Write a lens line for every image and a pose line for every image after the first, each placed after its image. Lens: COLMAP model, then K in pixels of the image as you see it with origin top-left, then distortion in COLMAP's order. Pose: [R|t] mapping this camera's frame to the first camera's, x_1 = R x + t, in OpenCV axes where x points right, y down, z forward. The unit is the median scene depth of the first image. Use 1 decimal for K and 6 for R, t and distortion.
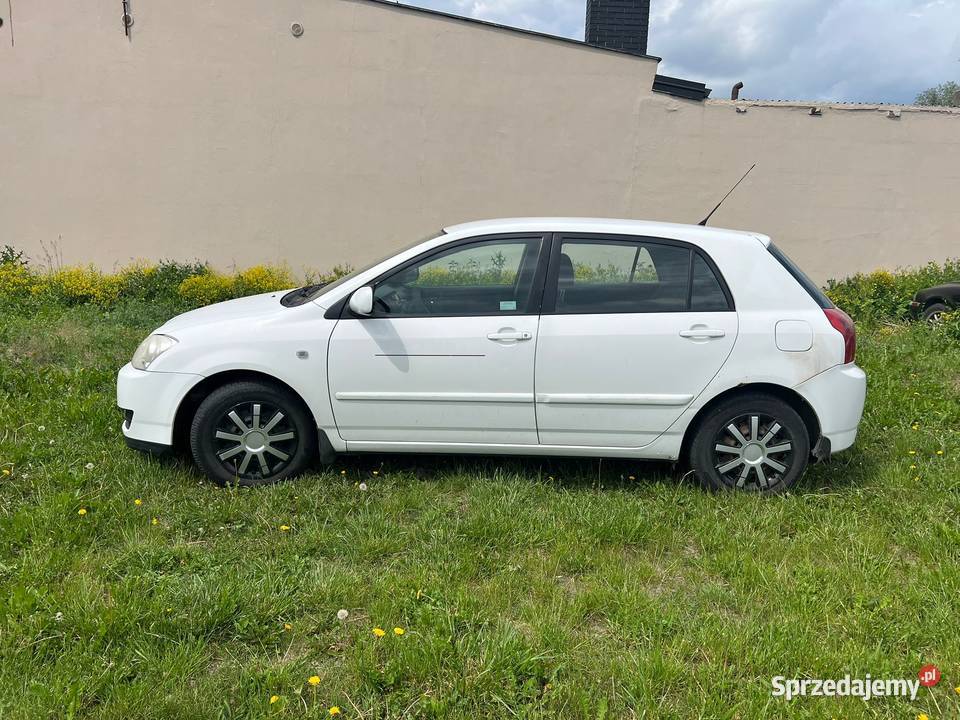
lens RADIAL K [[708.4, 0, 473.5], [0, 708.4, 361.3], [0, 0, 1]] dist [0.043173, -0.047555]
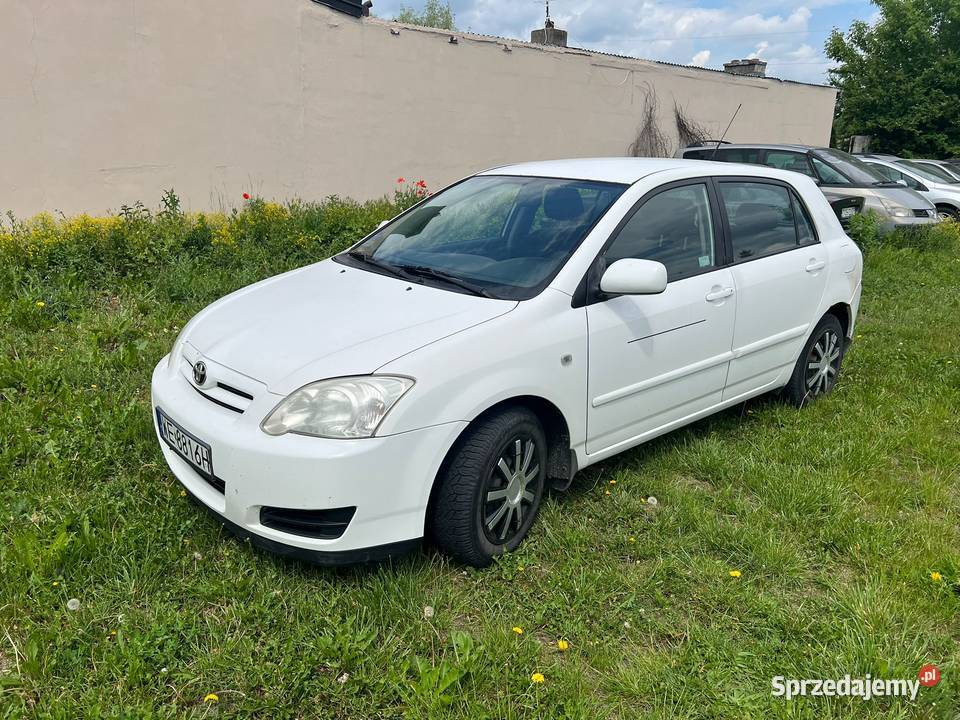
lens RADIAL K [[708.6, 0, 480.0], [0, 708.6, 360.0], [0, 0, 1]] dist [0.049001, -0.046439]
pose [[0.758354, -0.201537, 0.619904, -0.752986], [0.136058, 0.978997, 0.151835, -0.131601], [-0.637485, -0.030802, 0.769847, 0.469208]]
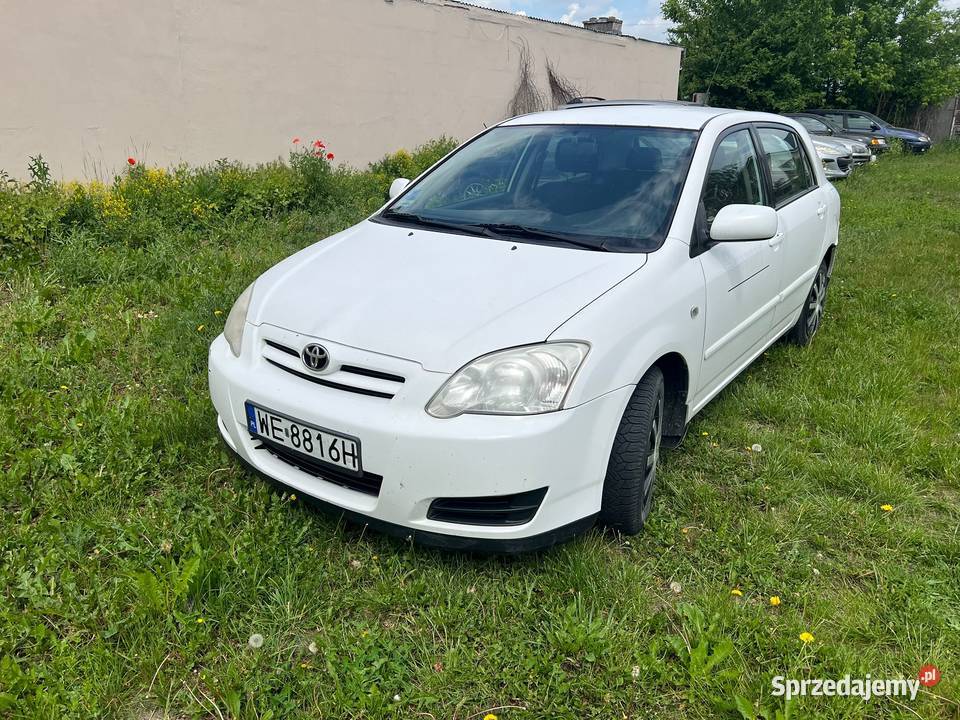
lens RADIAL K [[708.4, 0, 473.5], [0, 708.4, 361.3], [0, 0, 1]] dist [0.043173, -0.047555]
pose [[0.595083, -0.289566, 0.749685, -0.904677], [0.171838, 0.957106, 0.233281, -0.164359], [-0.785078, -0.009997, 0.619316, 0.706410]]
